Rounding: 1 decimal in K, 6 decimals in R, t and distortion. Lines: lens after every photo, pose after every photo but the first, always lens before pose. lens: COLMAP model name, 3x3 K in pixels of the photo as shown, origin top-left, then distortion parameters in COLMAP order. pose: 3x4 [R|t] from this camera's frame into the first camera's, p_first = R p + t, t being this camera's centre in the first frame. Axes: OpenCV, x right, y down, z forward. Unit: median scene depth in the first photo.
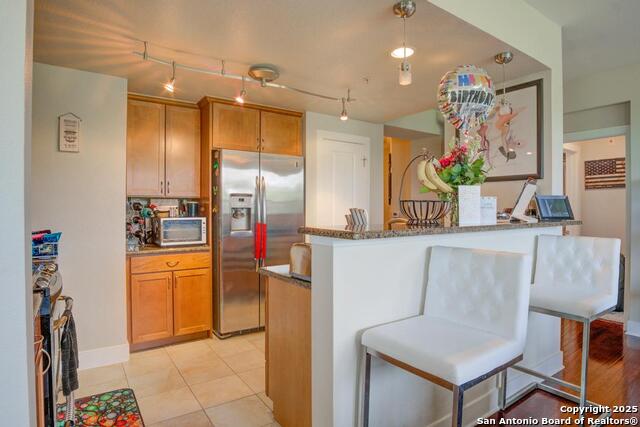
lens RADIAL K [[348.5, 0, 333.9], [0, 348.5, 206.0], [0, 0, 1]] dist [-0.035083, 0.001381]
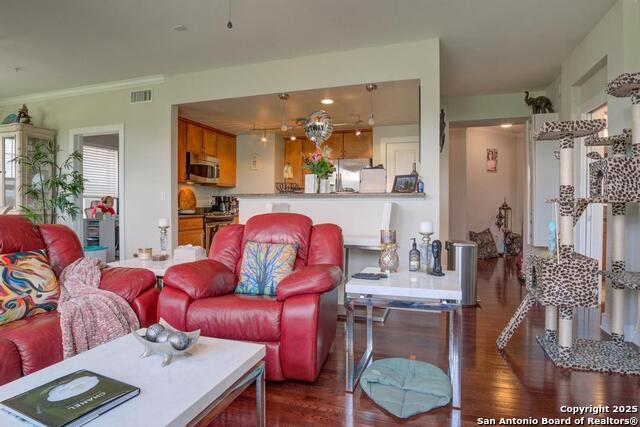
lens RADIAL K [[365.4, 0, 320.0], [0, 365.4, 213.5], [0, 0, 1]] dist [-0.036094, -0.000623]
pose [[0.591252, 0.018060, -0.806284, 1.728997], [0.001105, 0.999730, 0.023203, 0.098289], [0.806486, -0.014610, 0.591073, -0.170622]]
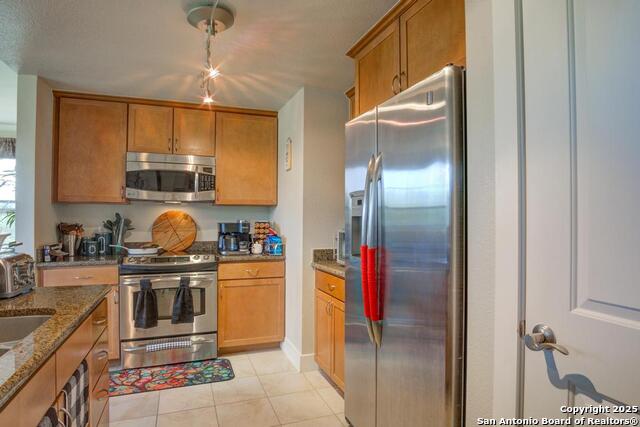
lens RADIAL K [[365.4, 0, 320.0], [0, 365.4, 213.5], [0, 0, 1]] dist [-0.036094, -0.000623]
pose [[-0.274213, -0.013223, -0.961578, 0.469706], [-0.004684, 0.999912, -0.012415, 0.008741], [0.961657, 0.001100, -0.274251, 1.605621]]
